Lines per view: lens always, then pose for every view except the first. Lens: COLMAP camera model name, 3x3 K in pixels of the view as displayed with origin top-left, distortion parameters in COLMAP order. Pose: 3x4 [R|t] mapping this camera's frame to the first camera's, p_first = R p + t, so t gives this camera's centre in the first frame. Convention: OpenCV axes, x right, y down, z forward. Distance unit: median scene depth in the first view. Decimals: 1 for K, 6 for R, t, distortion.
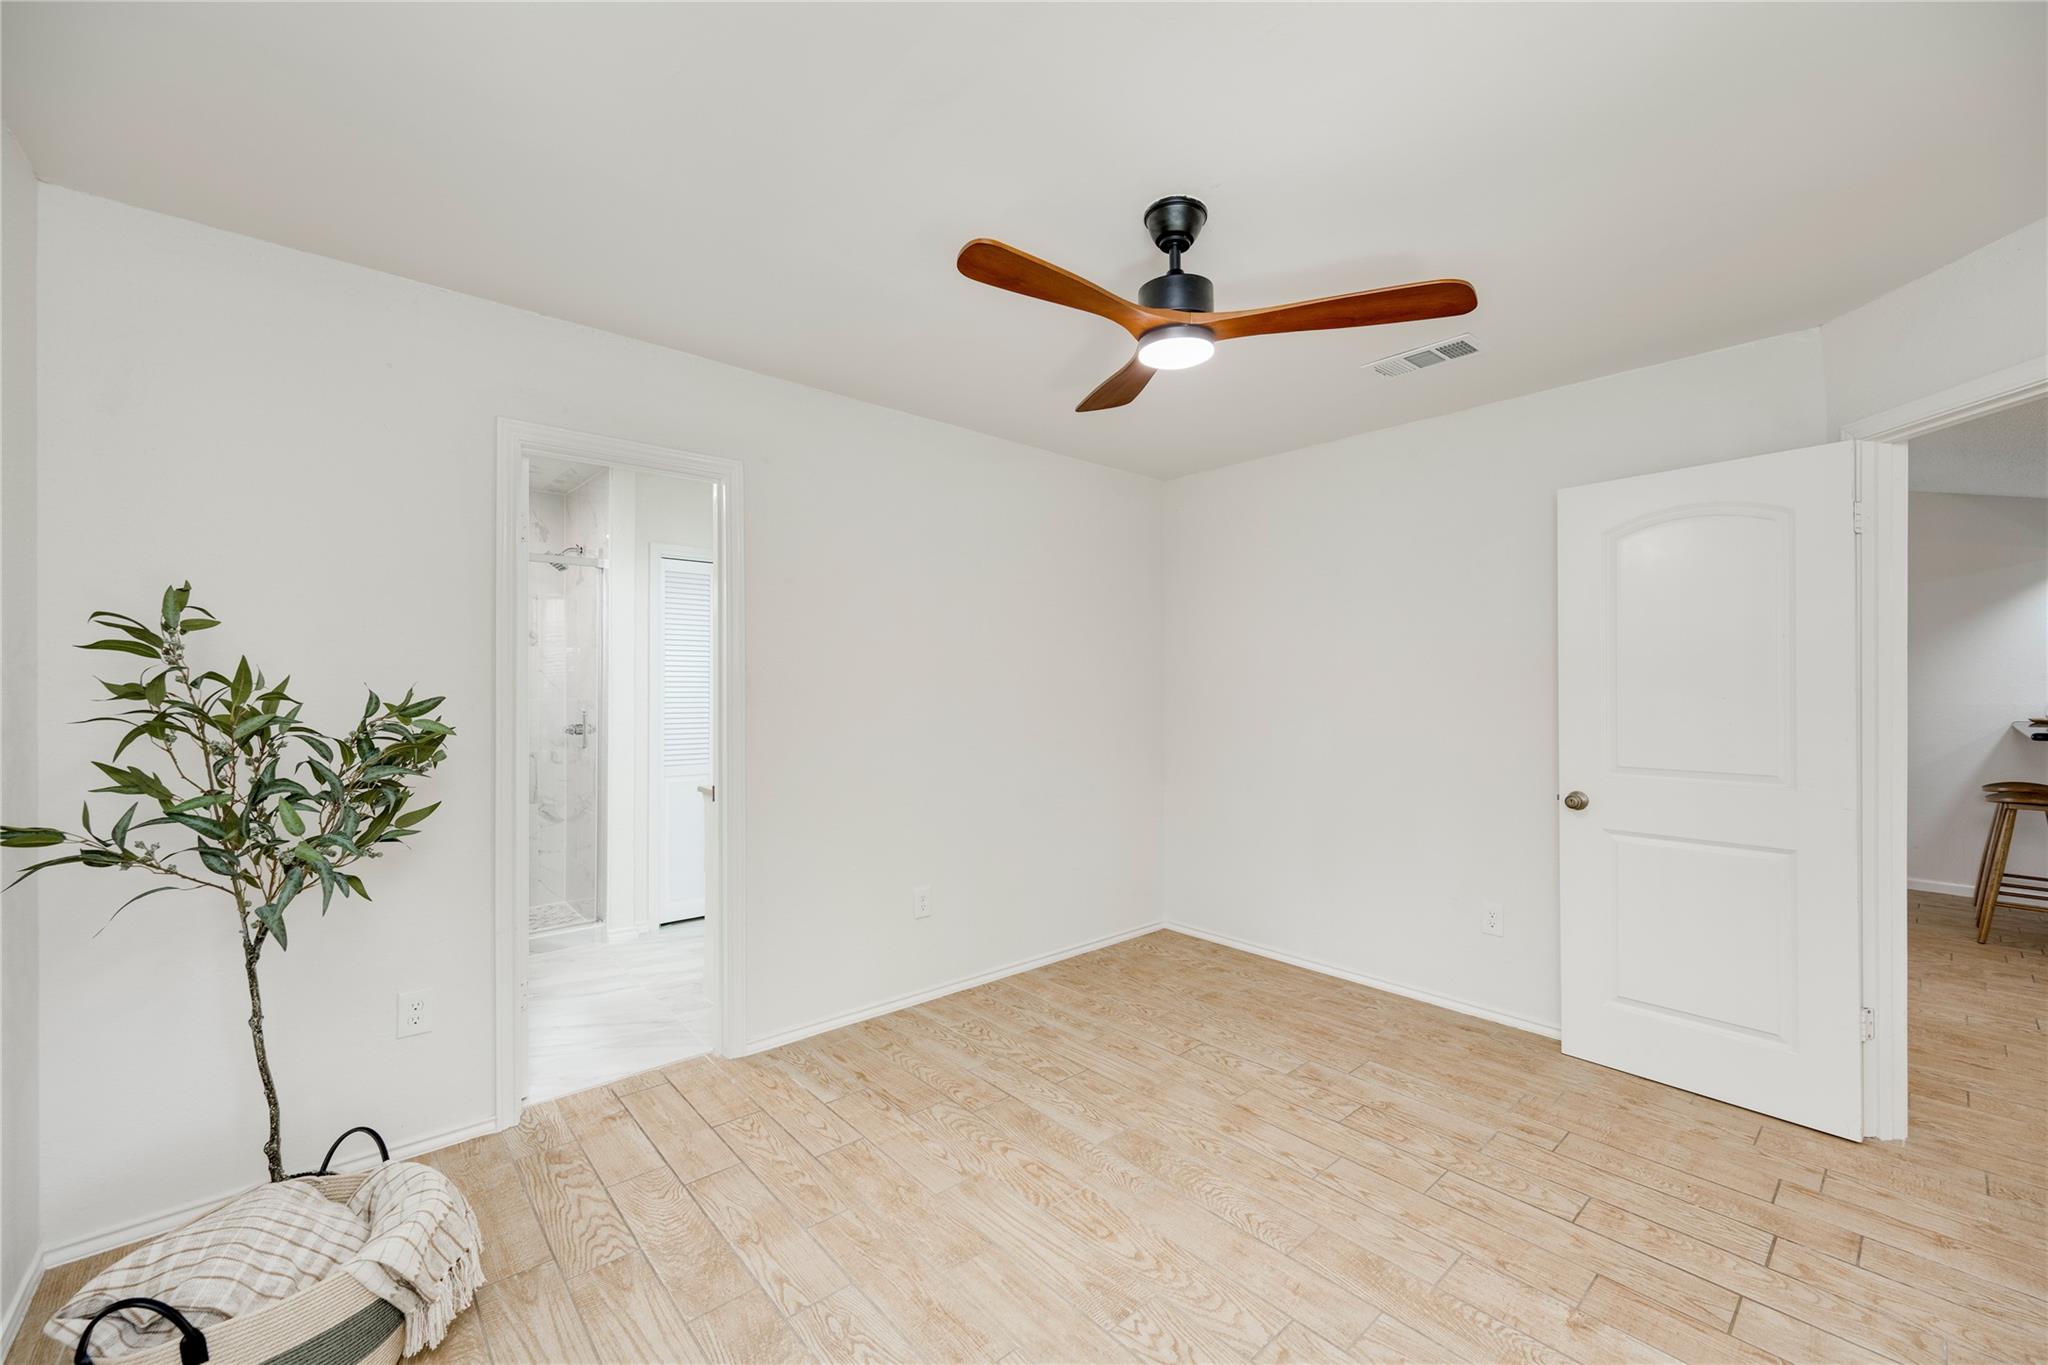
lens RADIAL K [[825.3, 0, 1024.0], [0, 825.3, 682.5], [0, 0, 1]] dist [0.000608, -0.000020]
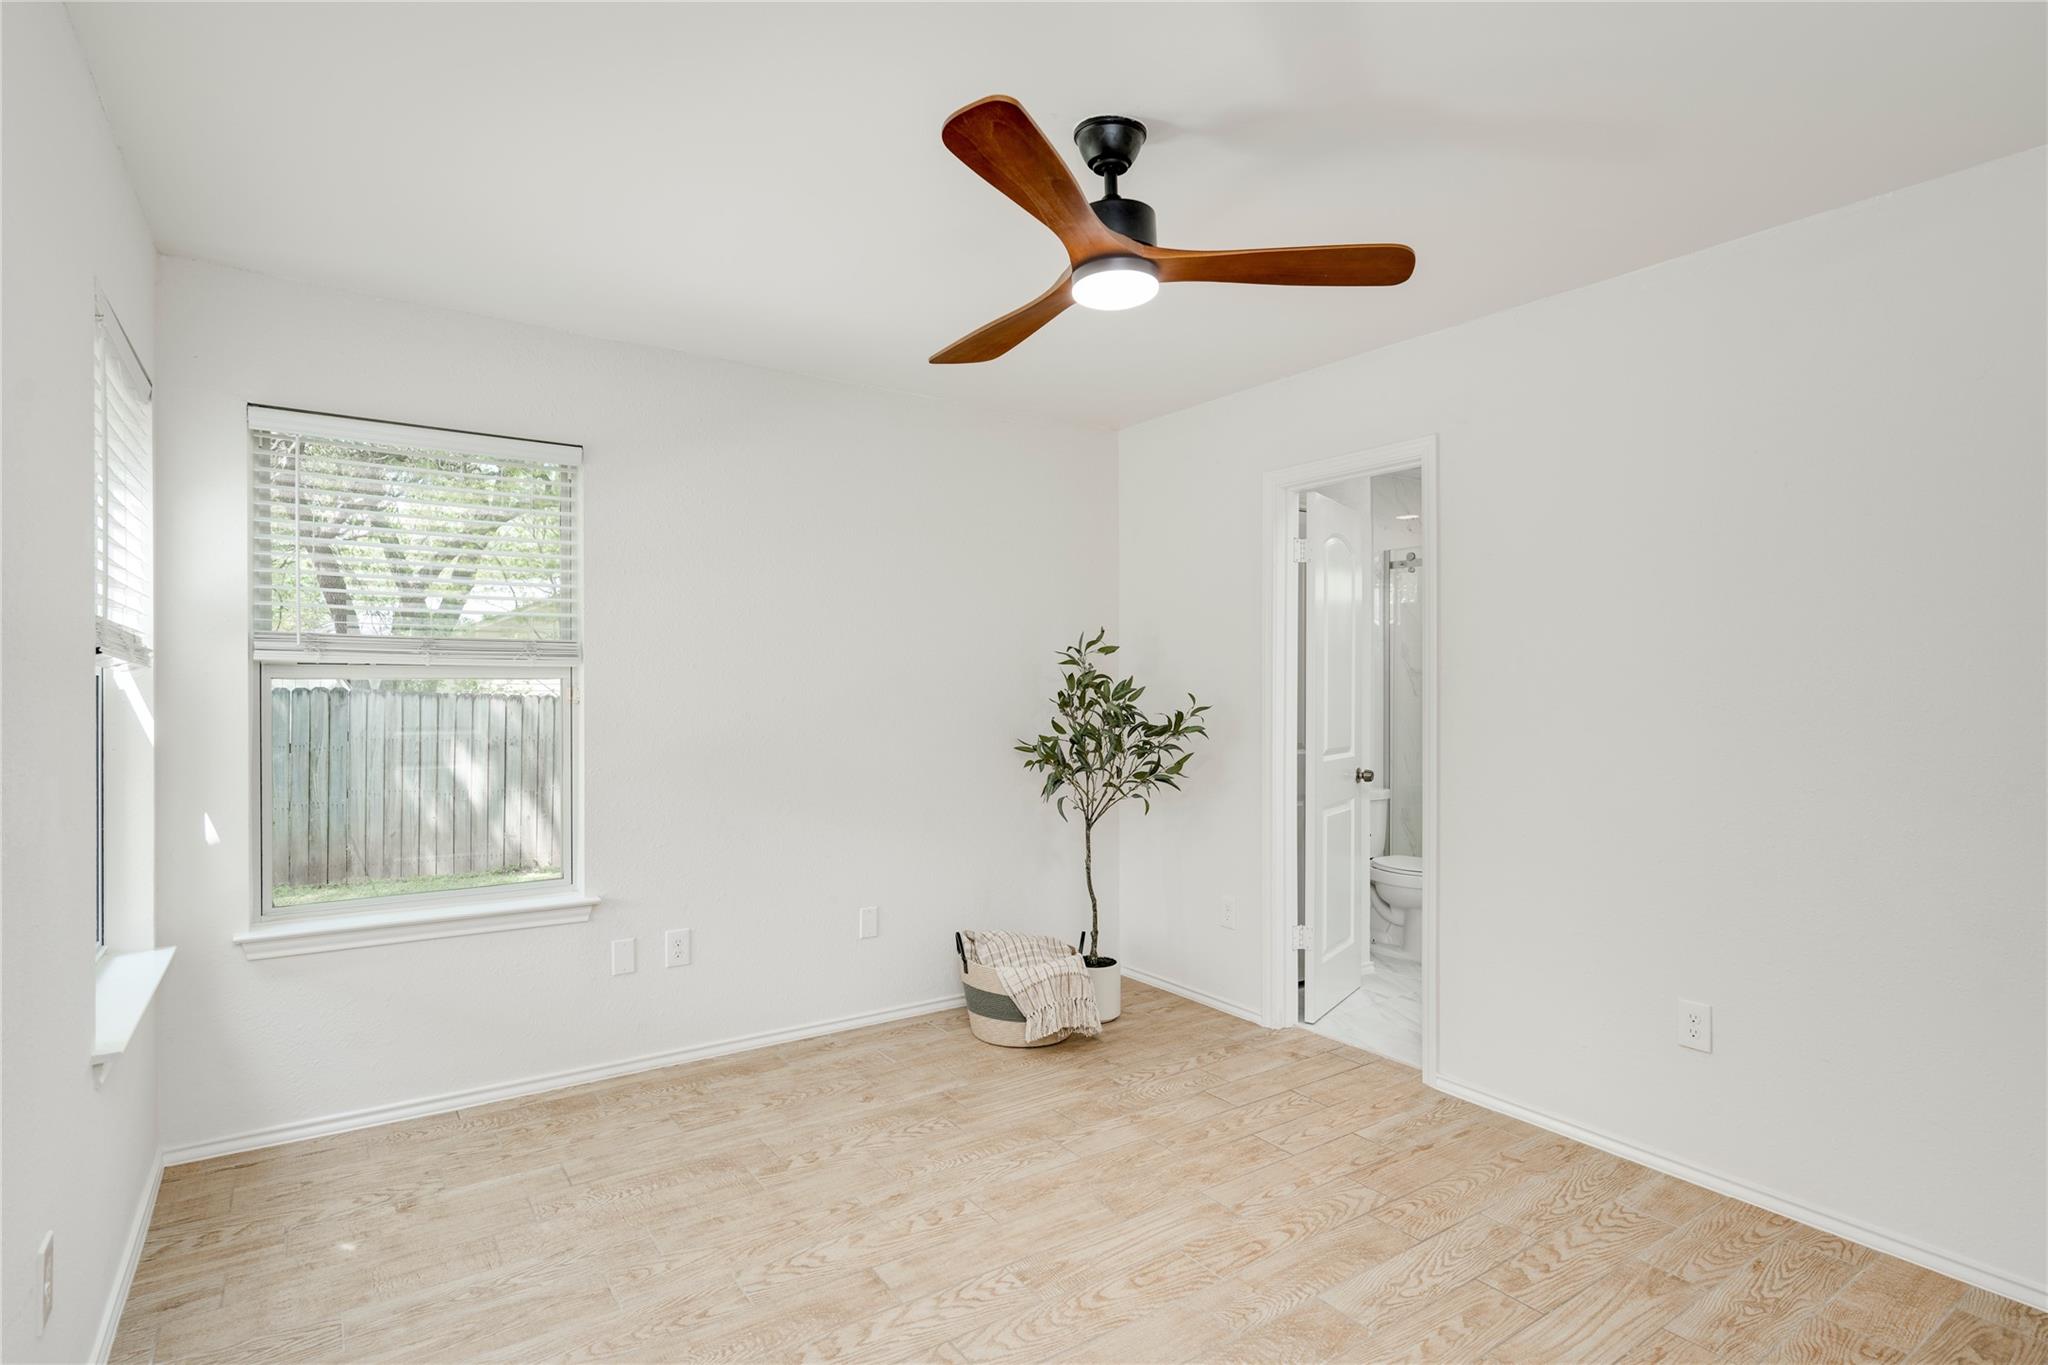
lens RADIAL K [[995.3, 0, 996.1], [0, 995.3, 681.0], [0, 0, 1]] dist [-0.000083, -0.000465]
pose [[-0.134005, -0.005452, -0.990966, 0.900994], [0.003858, 0.999974, -0.006023, 0.010449], [0.990973, -0.004631, -0.133981, 0.743516]]
